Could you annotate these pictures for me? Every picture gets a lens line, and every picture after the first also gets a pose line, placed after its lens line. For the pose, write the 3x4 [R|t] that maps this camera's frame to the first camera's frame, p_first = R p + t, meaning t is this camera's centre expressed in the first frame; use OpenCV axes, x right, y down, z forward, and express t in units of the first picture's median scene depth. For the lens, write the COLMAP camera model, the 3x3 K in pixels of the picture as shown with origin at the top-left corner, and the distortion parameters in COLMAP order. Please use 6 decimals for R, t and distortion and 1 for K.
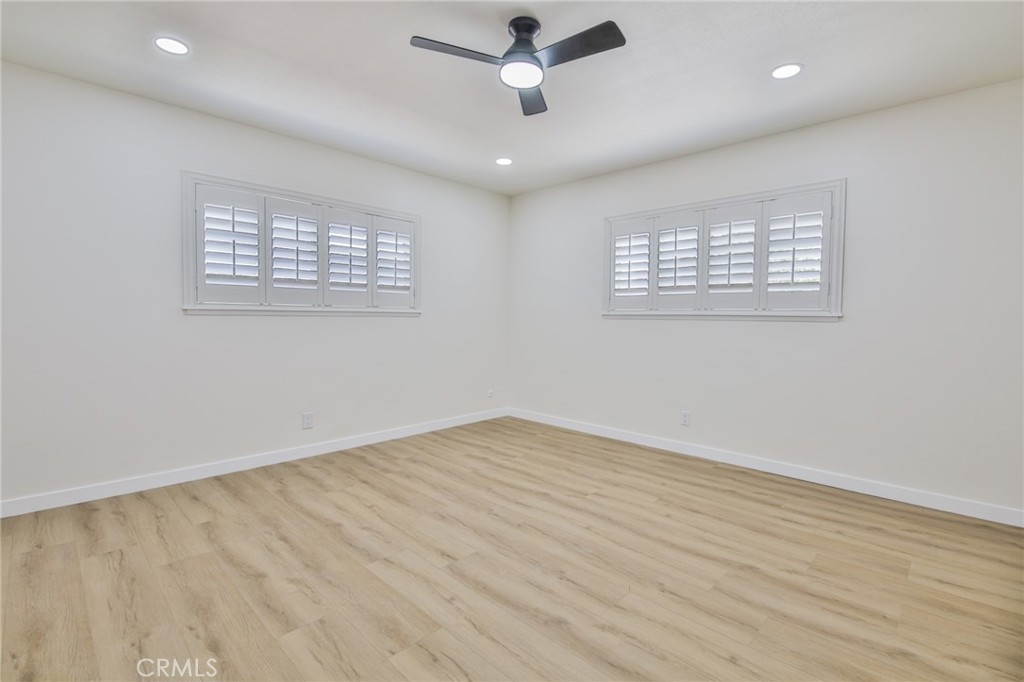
lens RADIAL K [[466.7, 0, 512.3], [0, 466.7, 334.8], [0, 0, 1]] dist [-0.001564, -0.011469]
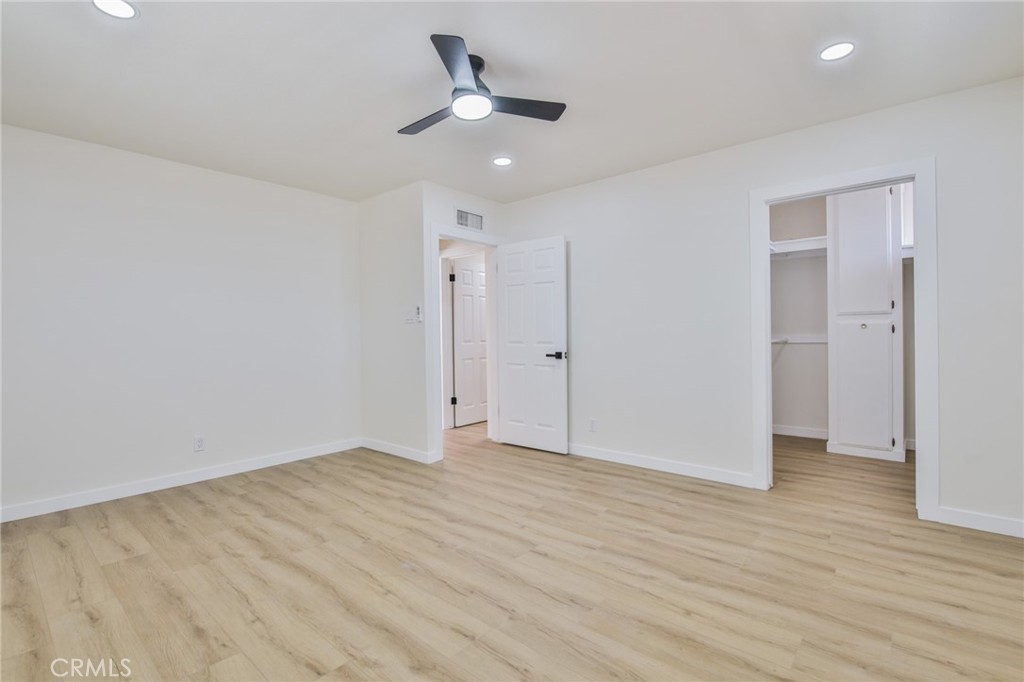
lens RADIAL K [[466.7, 0, 512.3], [0, 466.7, 334.8], [0, 0, 1]] dist [-0.001564, -0.011469]
pose [[-0.998000, -0.001085, -0.063205, -0.003501], [-0.003781, 0.999087, 0.042549, -0.079894], [0.063101, 0.042703, -0.997093, 2.010988]]
